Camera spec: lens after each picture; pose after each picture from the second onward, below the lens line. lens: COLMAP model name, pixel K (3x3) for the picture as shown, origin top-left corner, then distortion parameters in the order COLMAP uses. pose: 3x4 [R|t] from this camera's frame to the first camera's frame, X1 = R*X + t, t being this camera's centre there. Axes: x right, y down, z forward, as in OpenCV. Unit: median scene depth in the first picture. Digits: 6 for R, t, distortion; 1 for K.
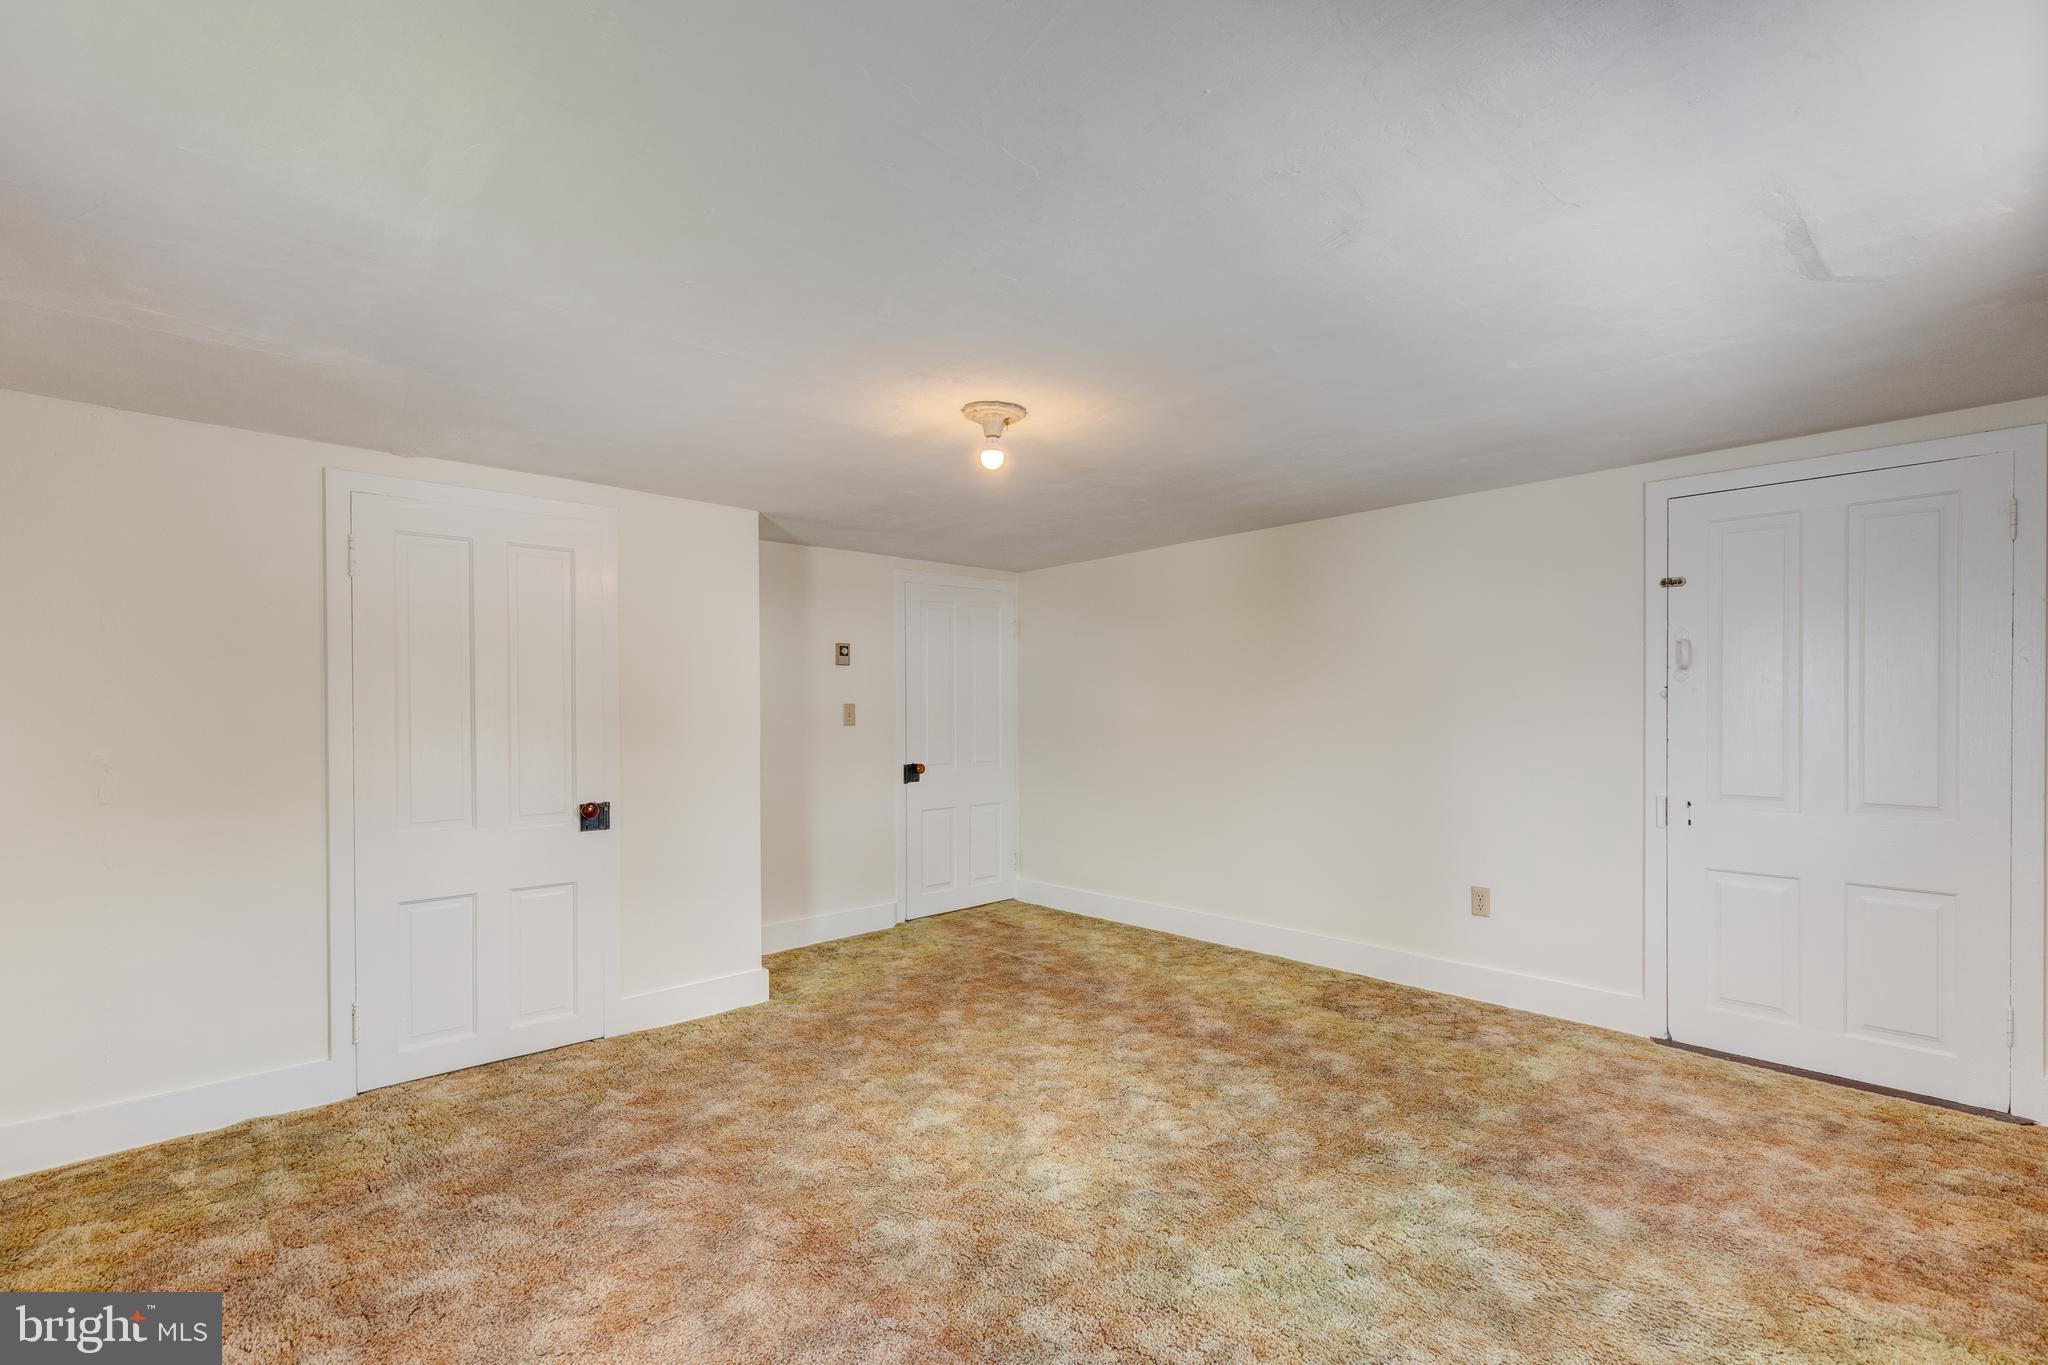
lens RADIAL K [[925.7, 0, 1033.8], [0, 925.7, 691.0], [0, 0, 1]] dist [0.002441, -0.000273]
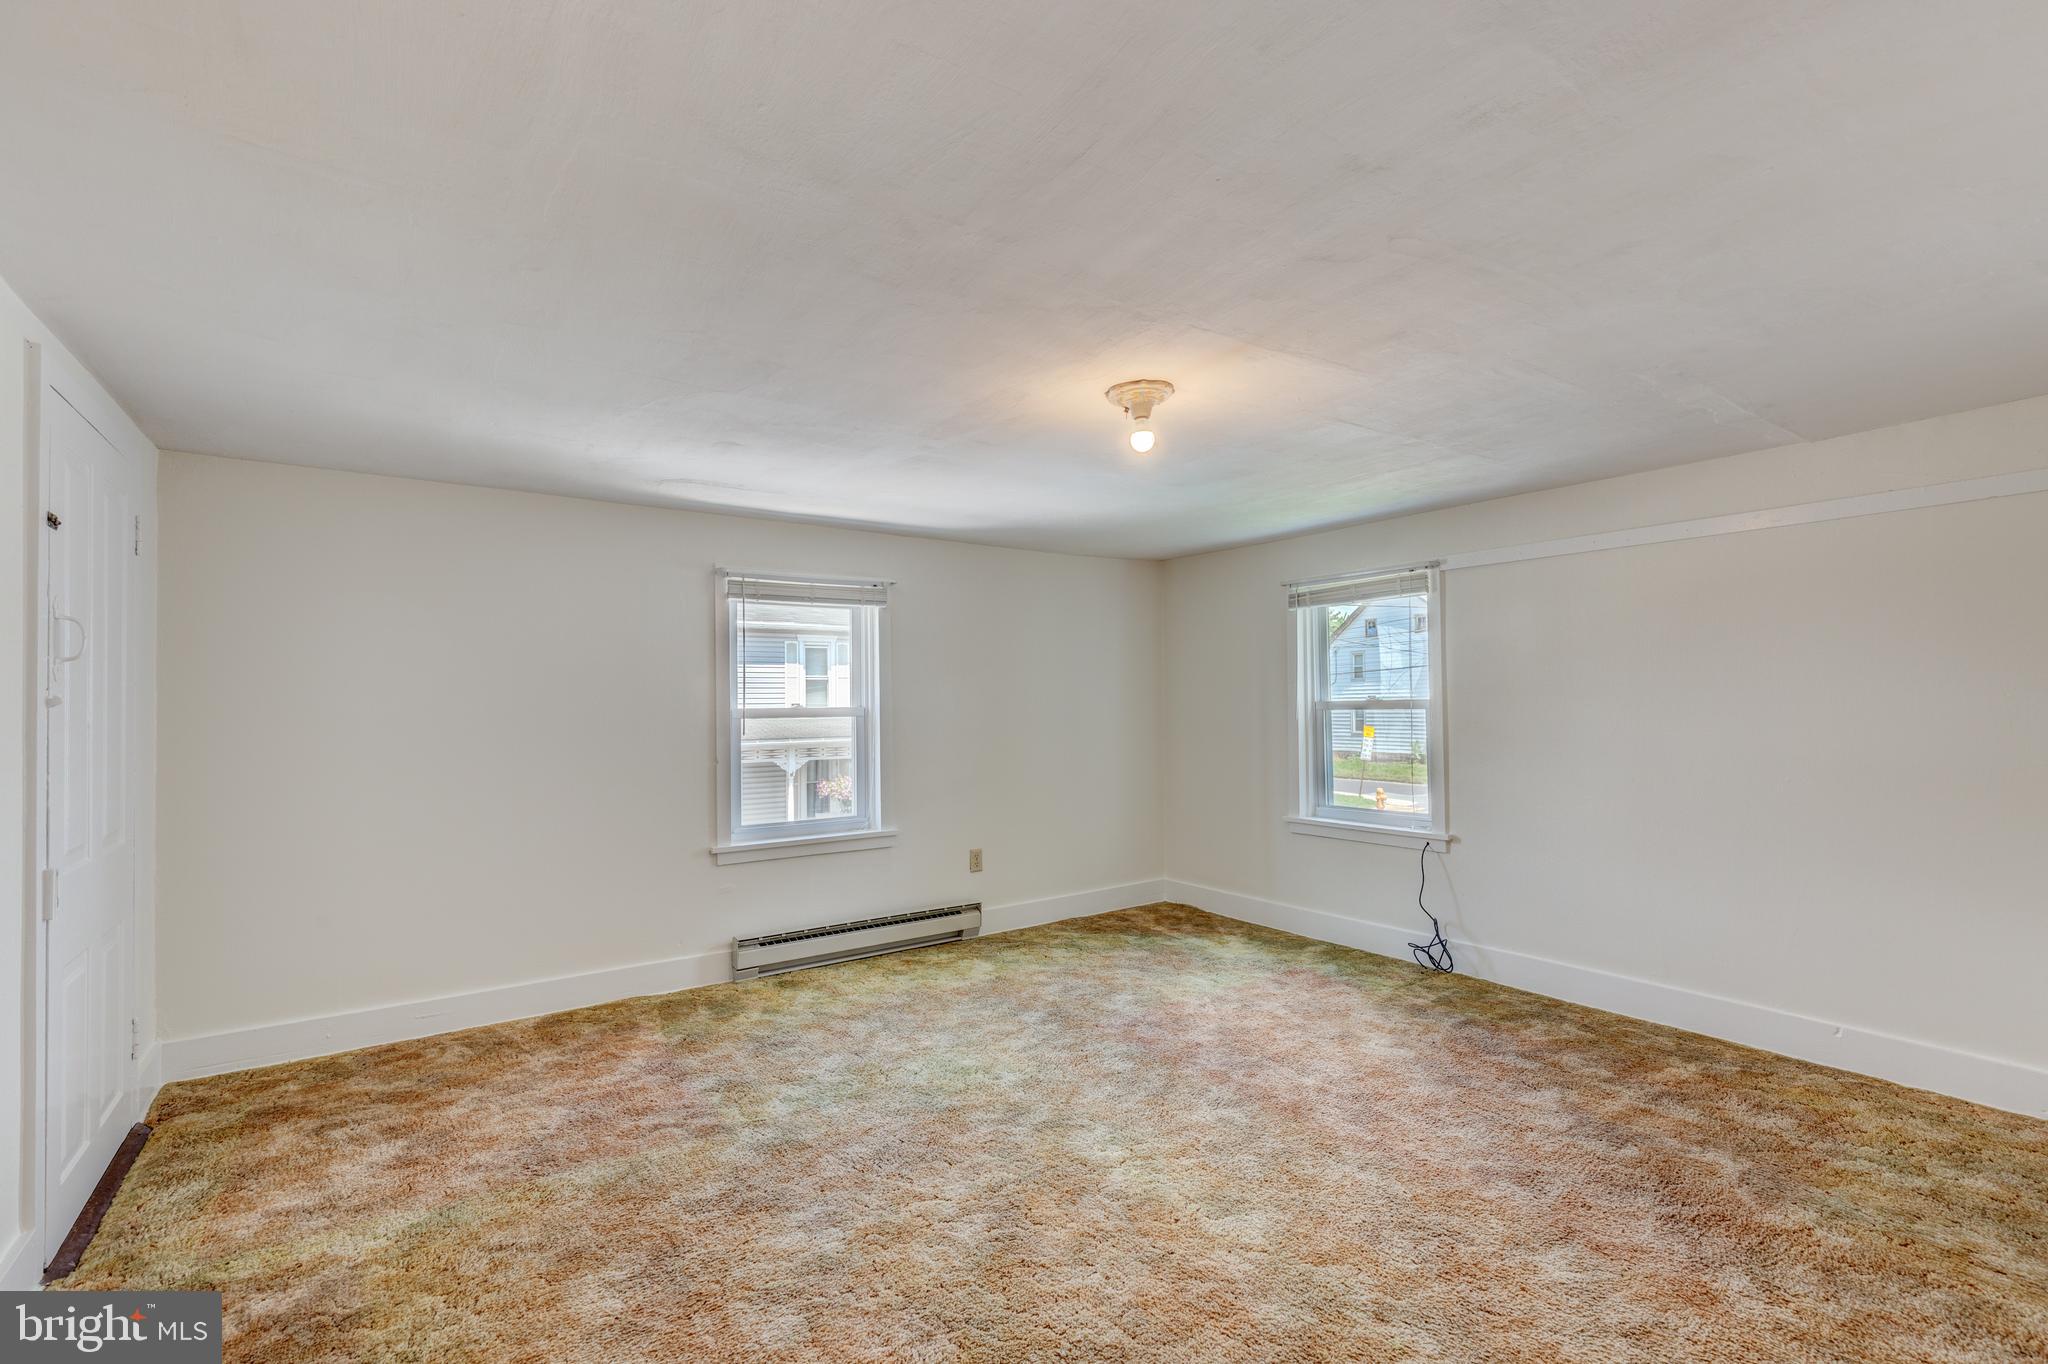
lens RADIAL K [[925.7, 0, 1033.8], [0, 925.7, 690.5], [0, 0, 1]] dist [0.002441, -0.000273]
pose [[-0.990451, 0.019715, 0.136447, -0.056103], [0.014519, 0.999135, -0.038969, 0.040333], [-0.137097, -0.036616, -0.989881, 1.932831]]
